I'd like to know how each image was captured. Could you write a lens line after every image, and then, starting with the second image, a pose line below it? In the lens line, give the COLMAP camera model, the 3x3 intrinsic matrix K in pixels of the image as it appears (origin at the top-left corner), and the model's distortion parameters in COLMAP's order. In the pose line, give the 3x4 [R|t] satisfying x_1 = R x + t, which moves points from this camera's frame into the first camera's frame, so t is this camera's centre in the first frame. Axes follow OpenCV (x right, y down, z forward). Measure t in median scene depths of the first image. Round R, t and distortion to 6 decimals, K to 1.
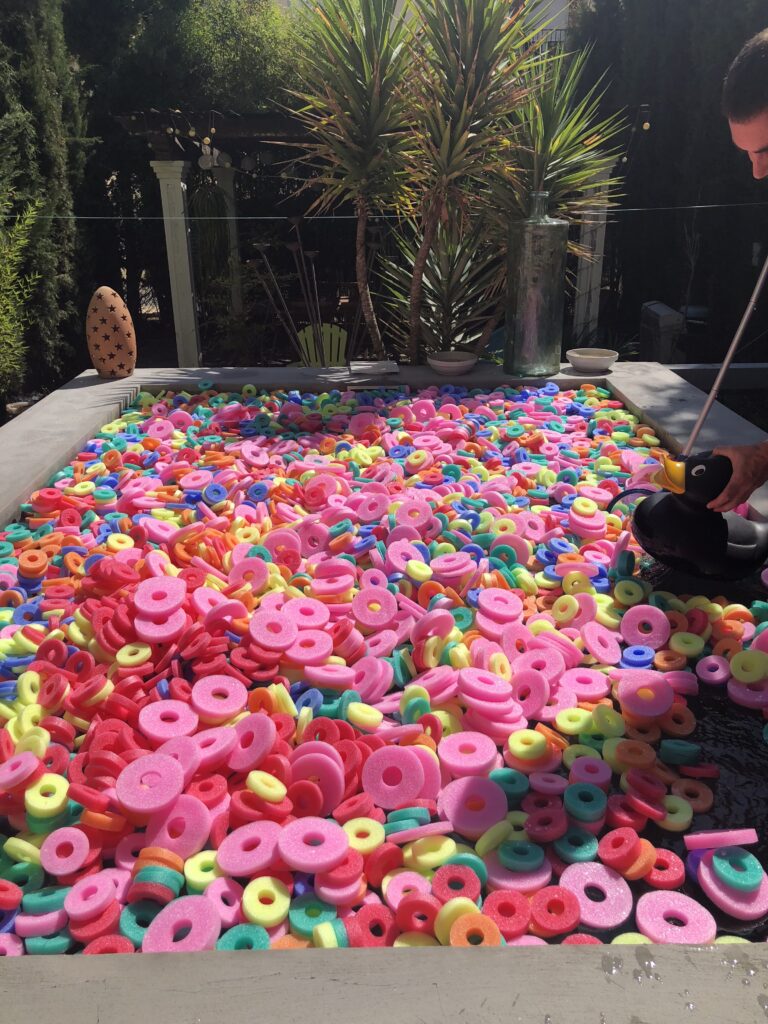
lens RADIAL K [[839.4, 0, 383.1], [0, 839.4, 509.1], [0, 0, 1]] dist [0.005645, 0.000447]
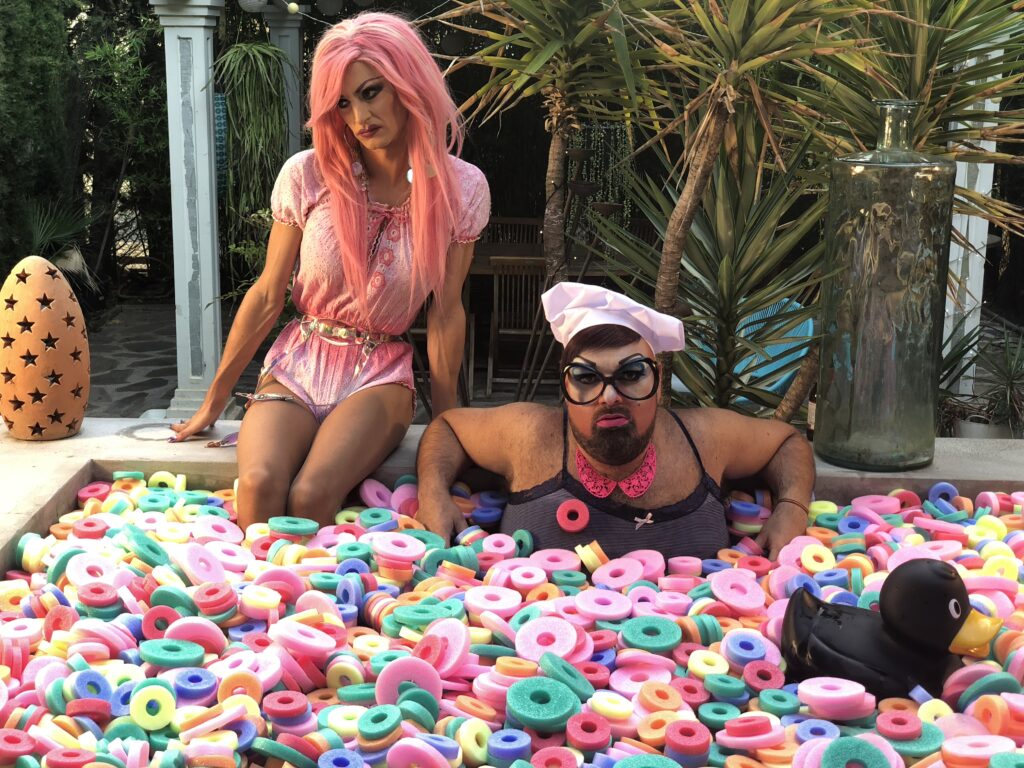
lens RADIAL K [[1542.6, 0, 514.0], [0, 1542.6, 392.7], [0, 0, 1]] dist [0.024469, 0.000000]
pose [[0.999083, 0.037645, -0.020387, -0.027512], [-0.040102, 0.989637, -0.137876, -0.065981], [0.014985, 0.138567, 0.990240, 0.109536]]
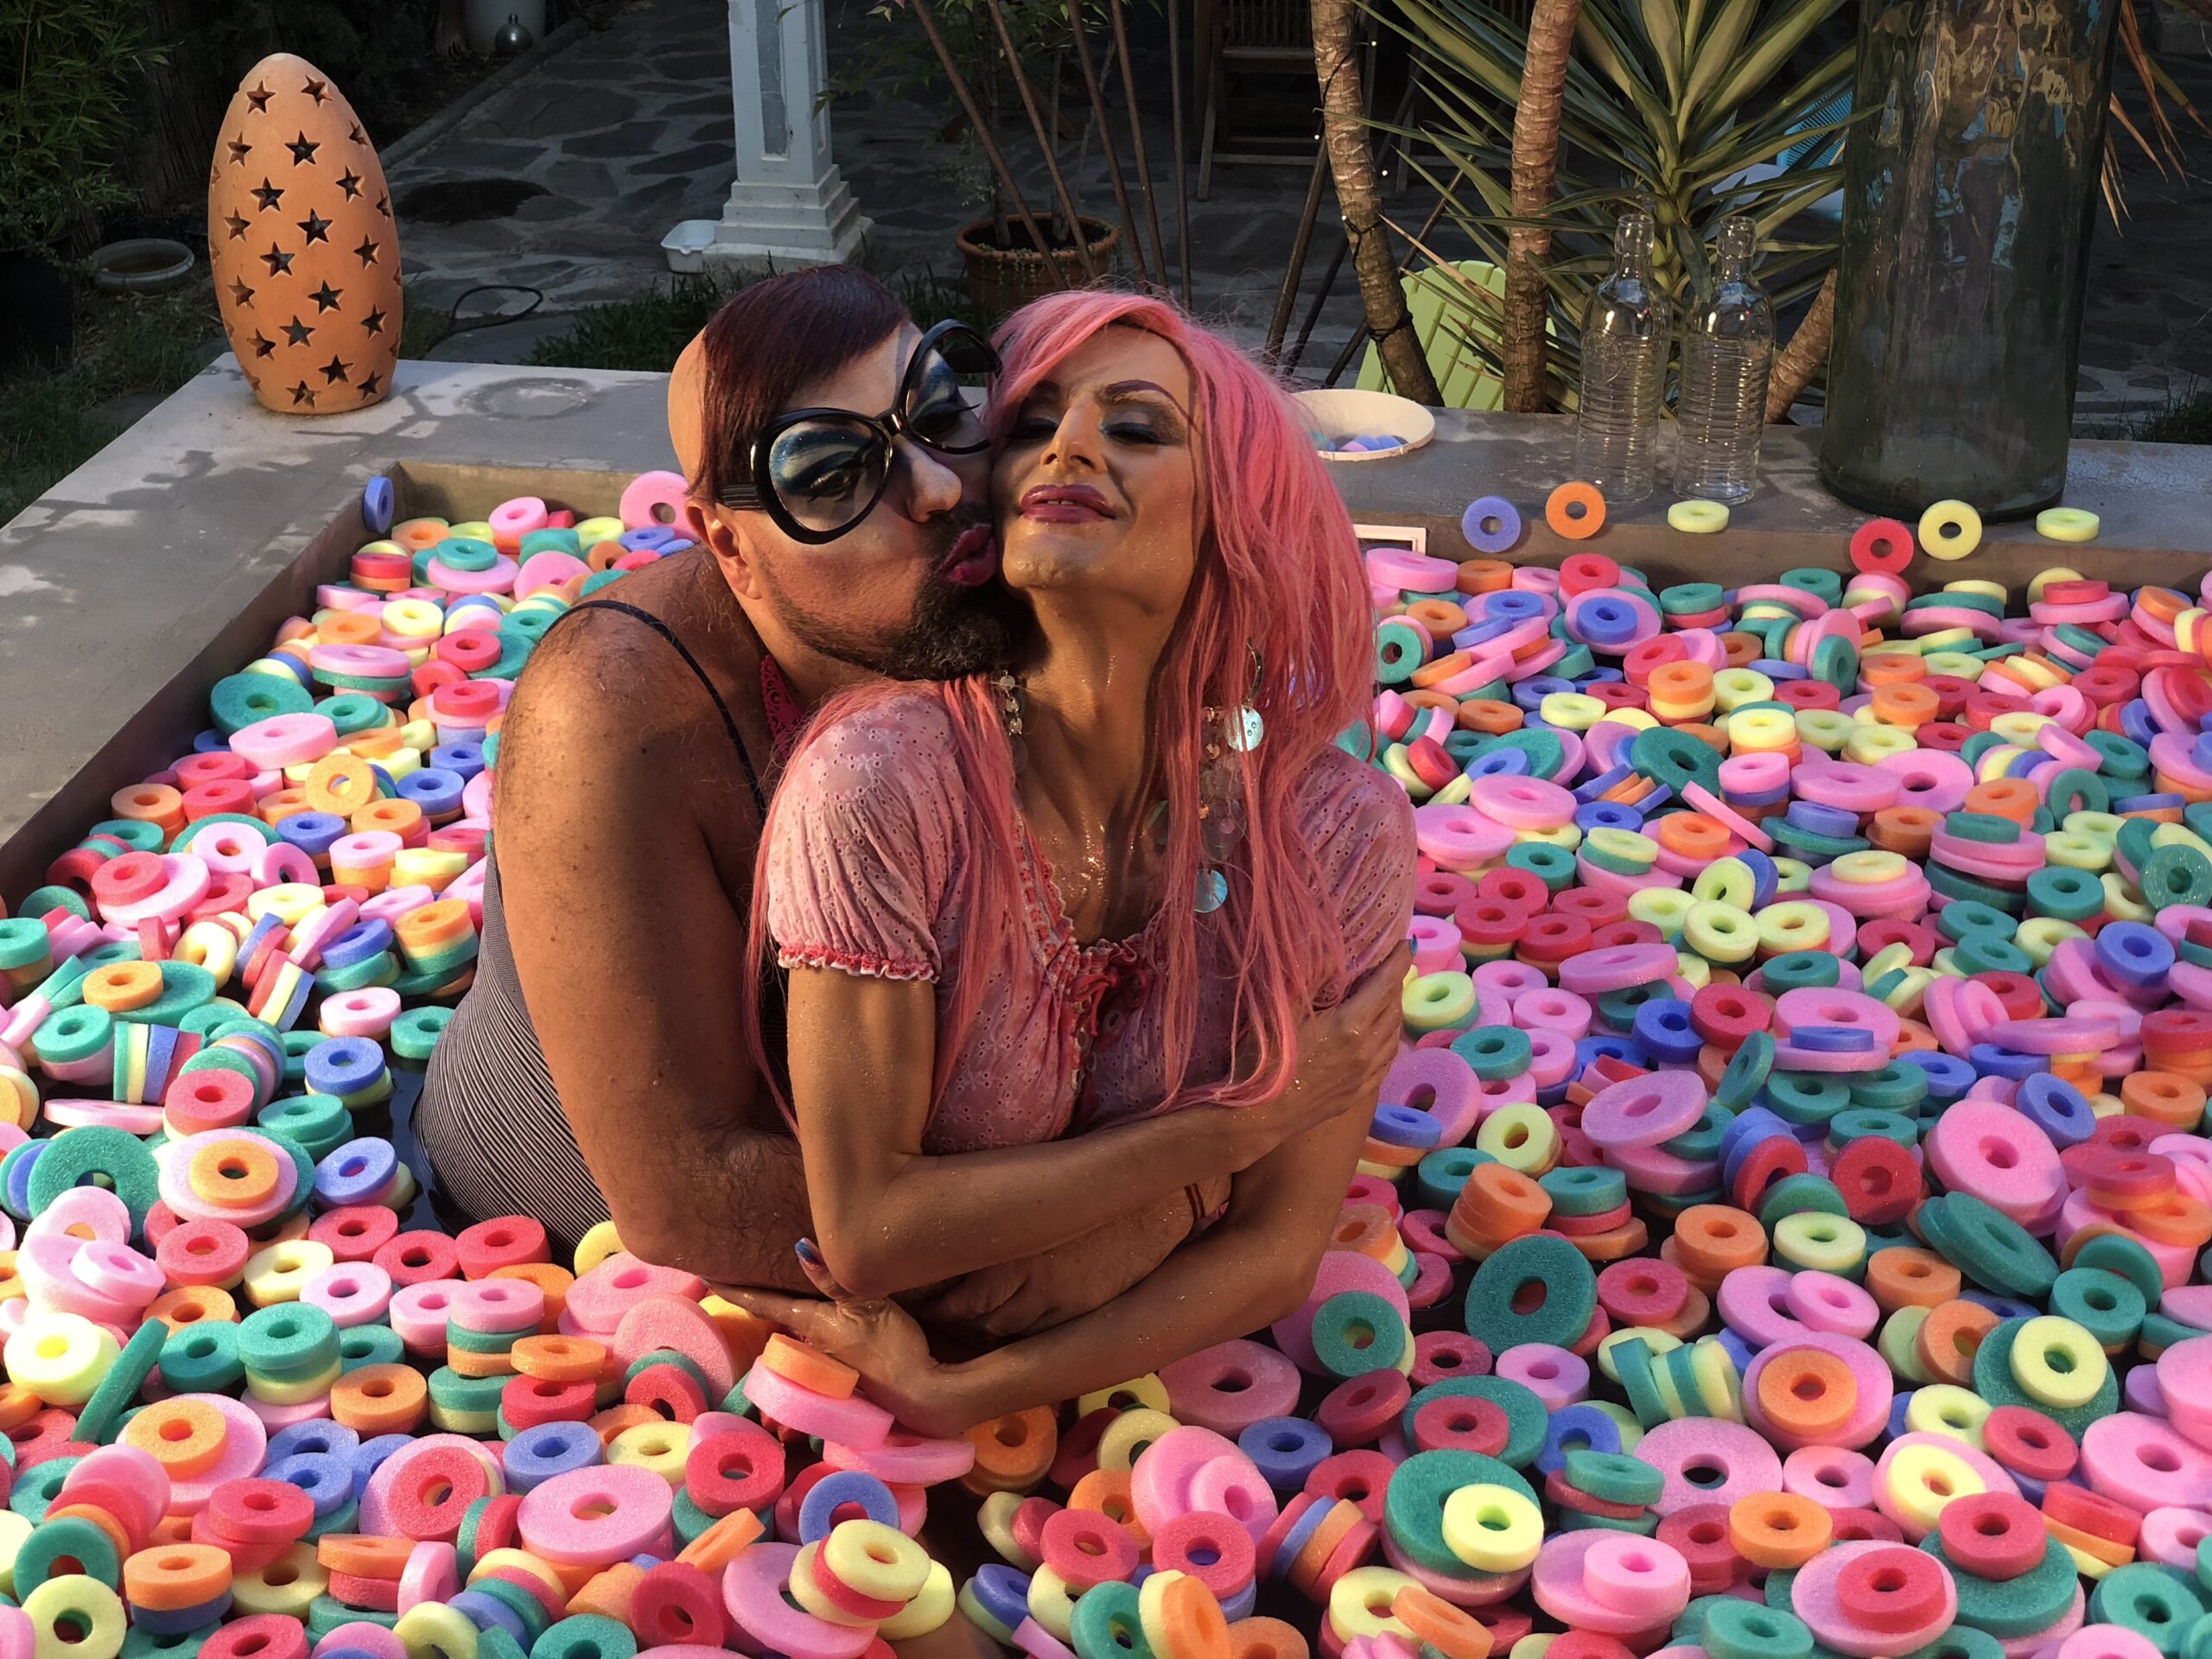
lens RADIAL K [[3332.1, 0, 1087.1], [0, 3332.1, 825.1], [0, 0, 1]] dist [0.024469, 0.000000]
pose [[0.984081, 0.083524, -0.156873, 0.073972], [-0.070378, 0.993669, 0.087570, -0.127759], [0.163194, -0.075135, 0.983729, 0.035663]]
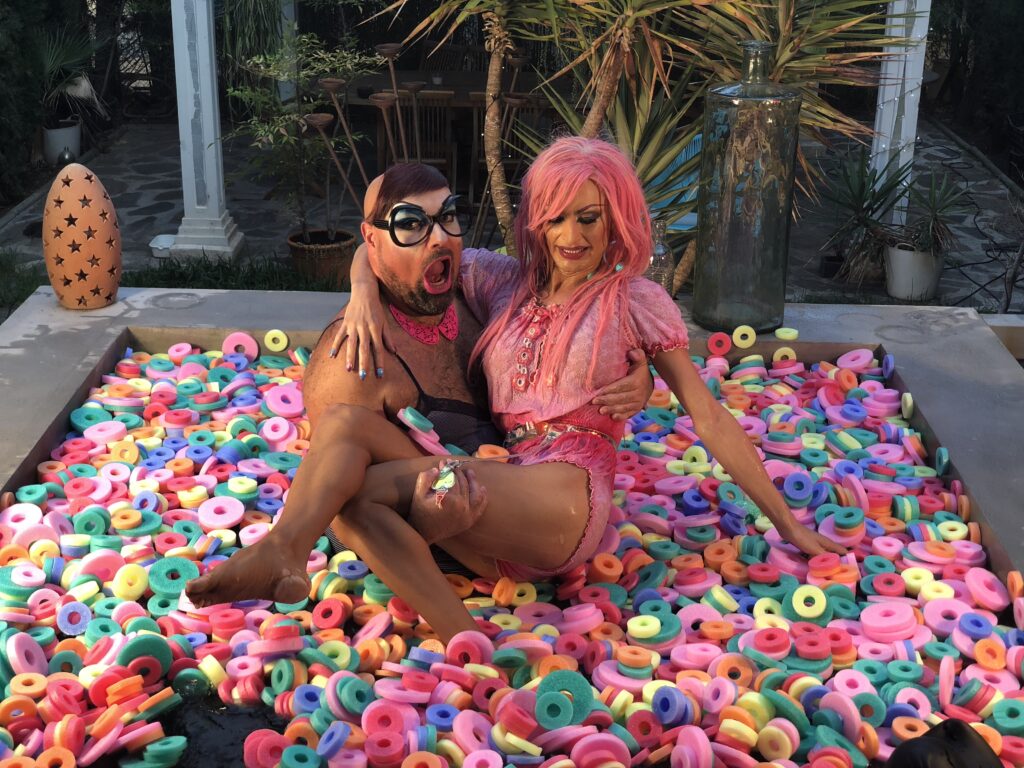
lens RADIAL K [[1542.6, 0, 509.0], [0, 1542.6, 380.6], [0, 0, 1]] dist [0.024469, 0.000000]
pose [[0.998970, 0.040464, -0.020526, 0.015943], [-0.040598, 0.999157, -0.006138, -0.101448], [0.020261, 0.006965, 0.999770, -0.119477]]
